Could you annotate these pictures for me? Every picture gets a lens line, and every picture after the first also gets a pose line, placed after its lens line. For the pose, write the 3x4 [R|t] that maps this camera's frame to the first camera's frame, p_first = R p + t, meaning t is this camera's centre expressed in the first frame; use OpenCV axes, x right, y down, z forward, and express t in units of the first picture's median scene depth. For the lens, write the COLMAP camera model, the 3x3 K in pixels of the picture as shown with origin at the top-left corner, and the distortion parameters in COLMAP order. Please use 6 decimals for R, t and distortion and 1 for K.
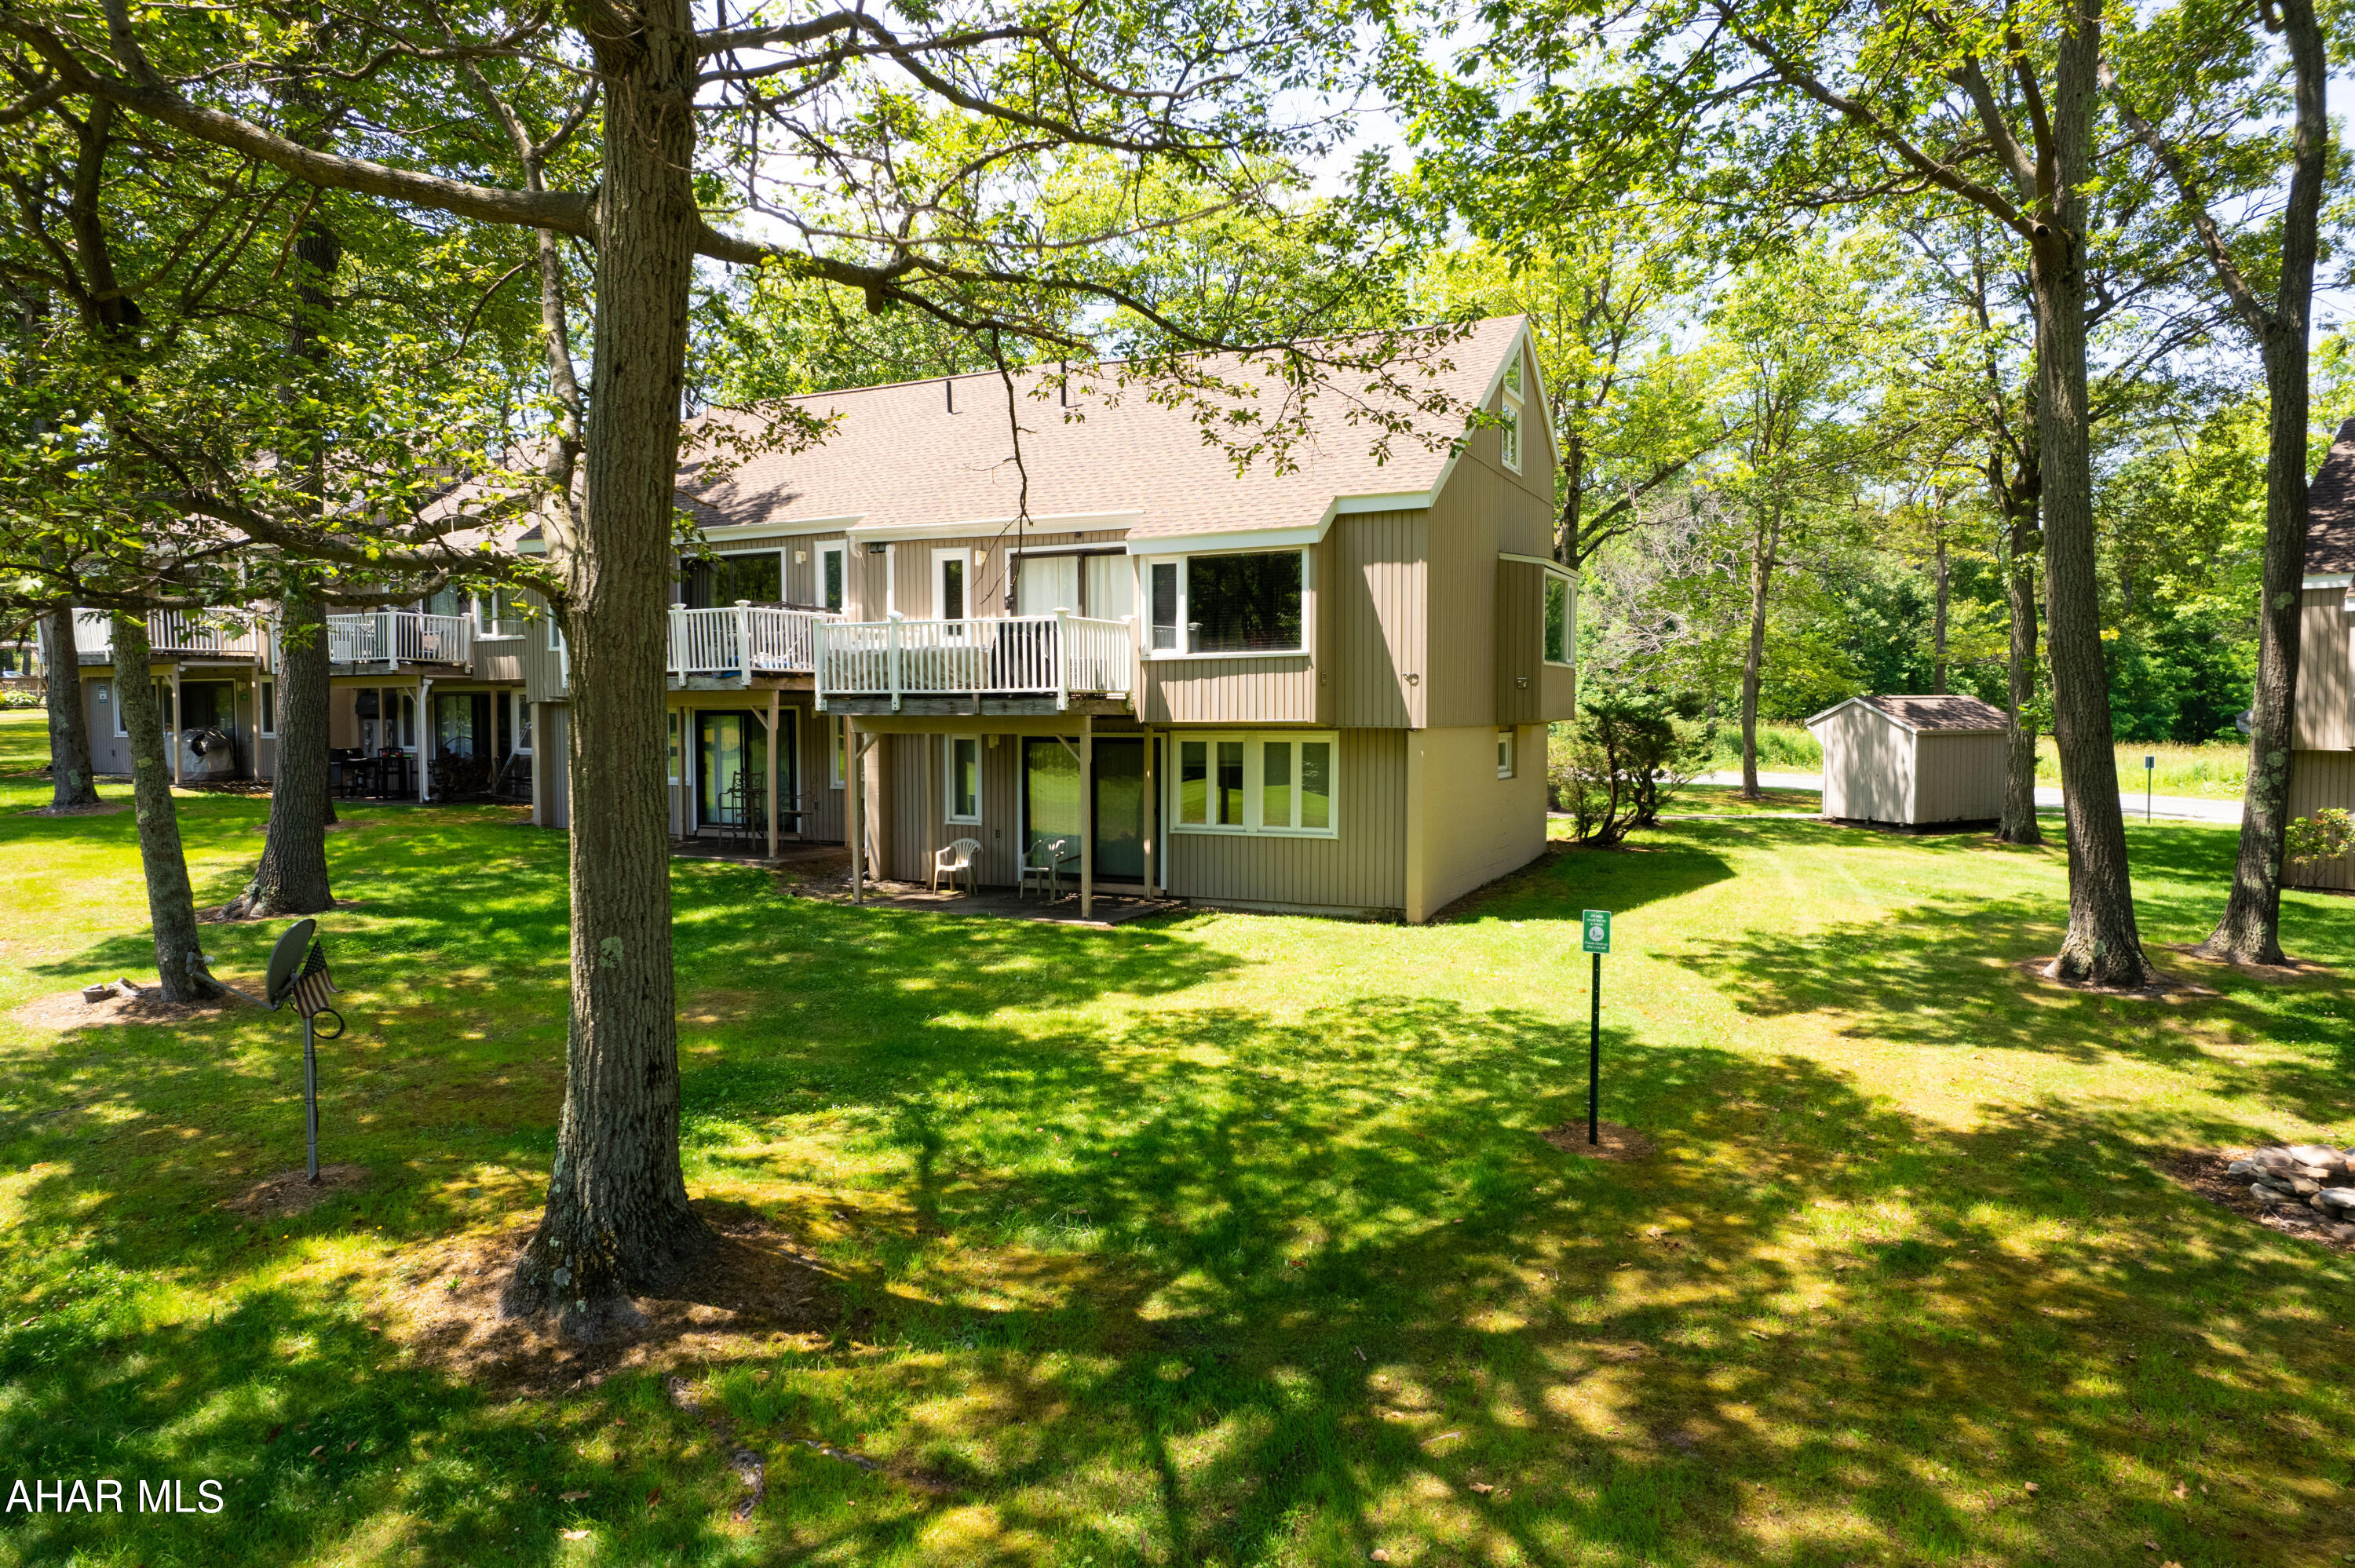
lens RADIAL K [[1508.8, 0, 1177.5], [0, 1508.8, 784.0], [0, 0, 1]] dist [-0.092065, 0.078805]
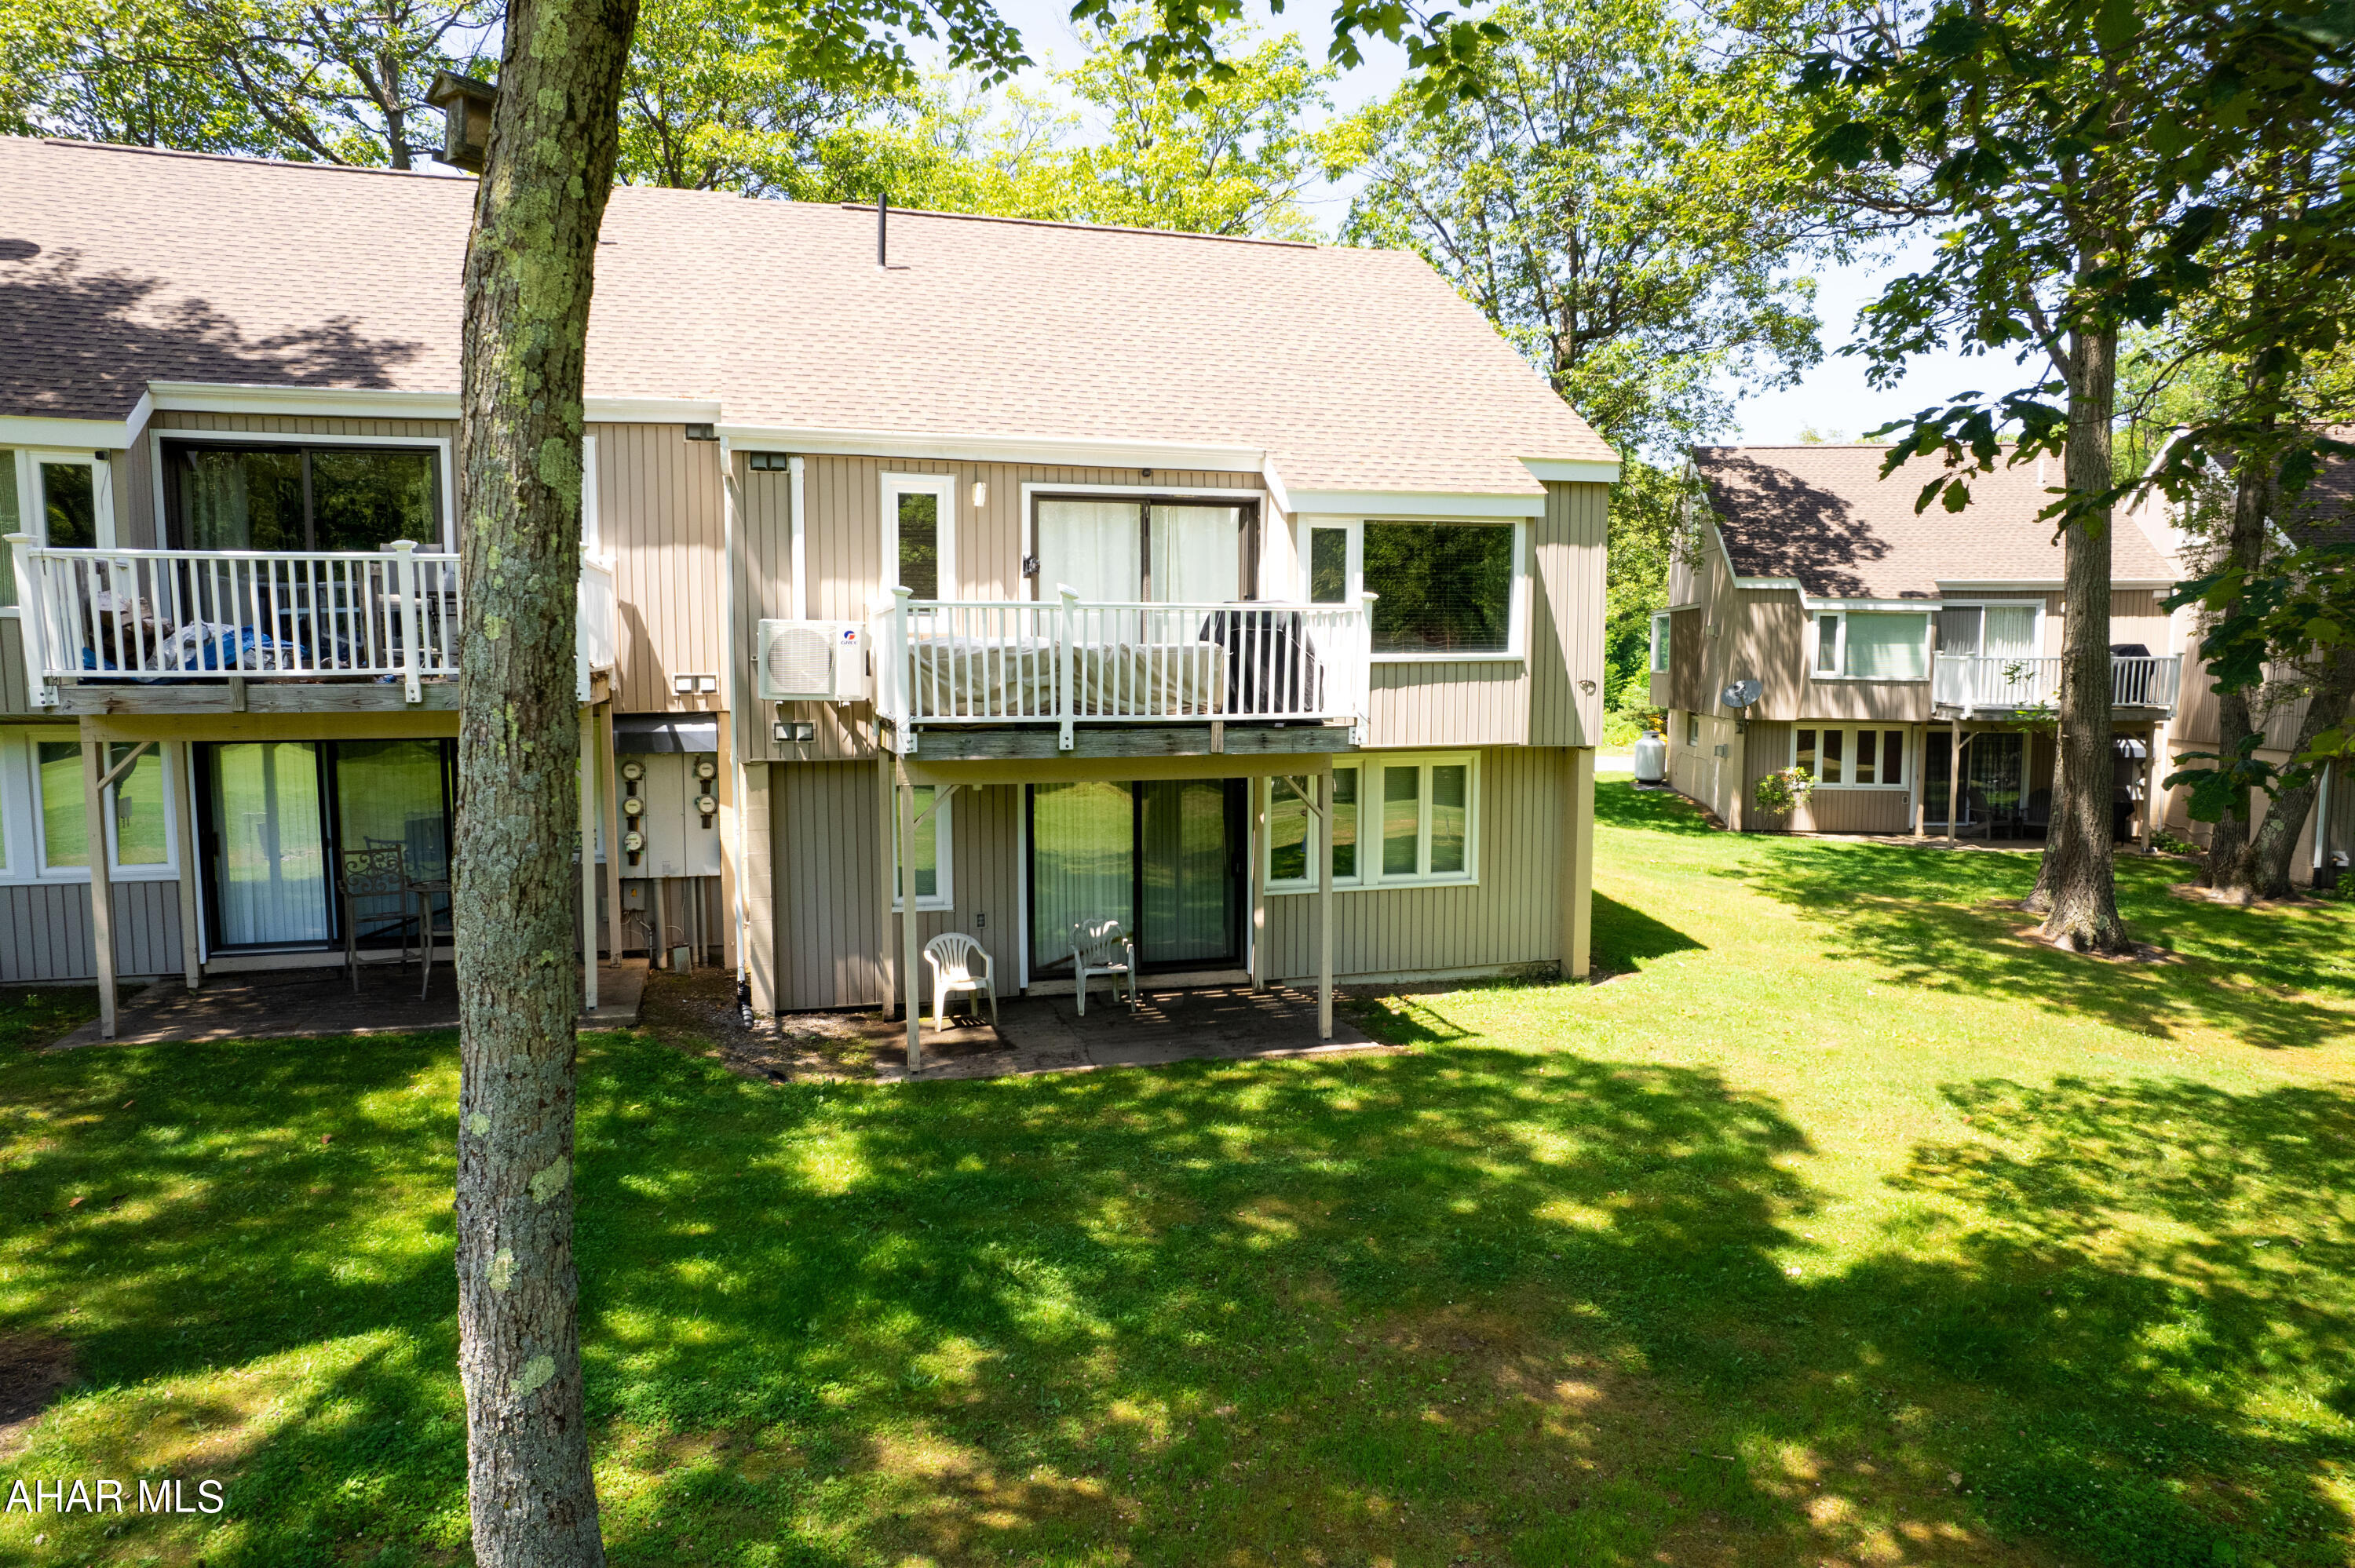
lens RADIAL K [[1528.1, 0, 1177.5], [0, 1528.1, 784.0], [0, 0, 1]] dist [-0.059636, 0.039953]
pose [[0.740615, -0.059519, 0.669288, -0.557331], [0.030997, 0.998035, 0.054453, -0.066373], [-0.671214, -0.019583, 0.741005, 0.508328]]
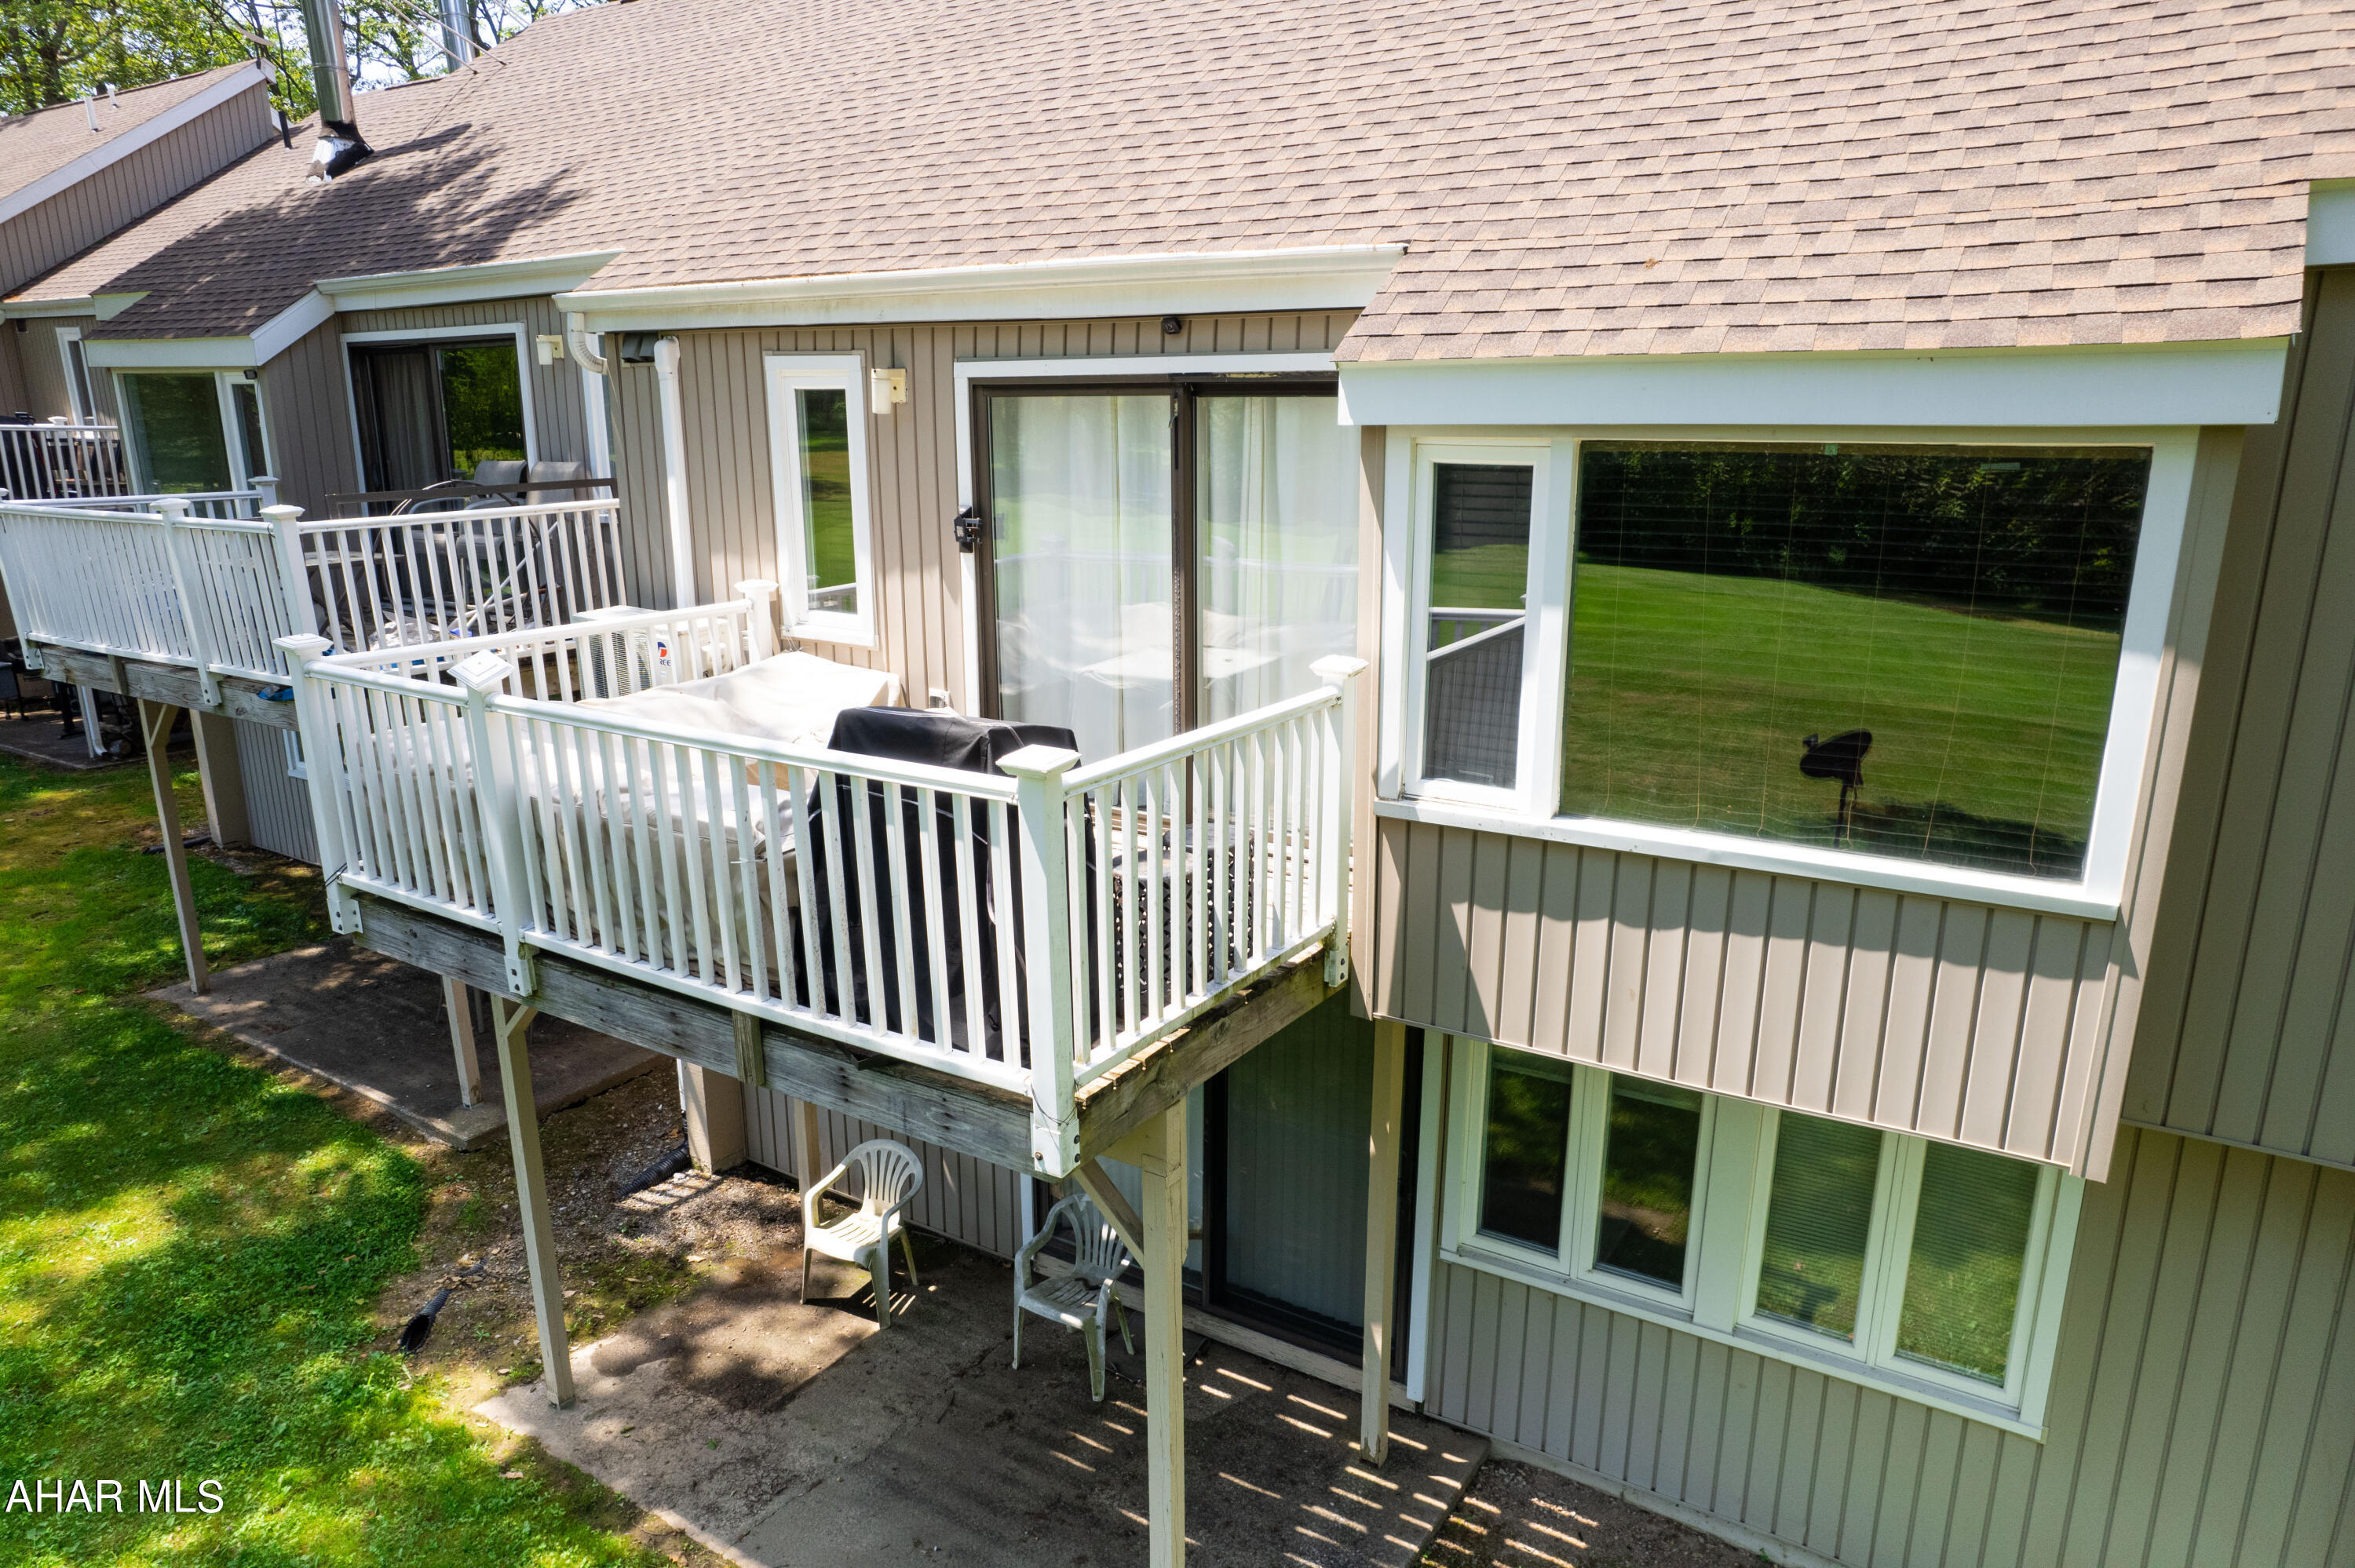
lens RADIAL K [[1508.8, 0, 1177.5], [0, 1508.8, 784.0], [0, 0, 1]] dist [-0.092065, 0.078805]
pose [[0.993149, 0.028605, -0.113297, -0.030283], [-0.005619, 0.980143, 0.198211, -0.143490], [0.116717, -0.196216, 0.973589, 0.734301]]
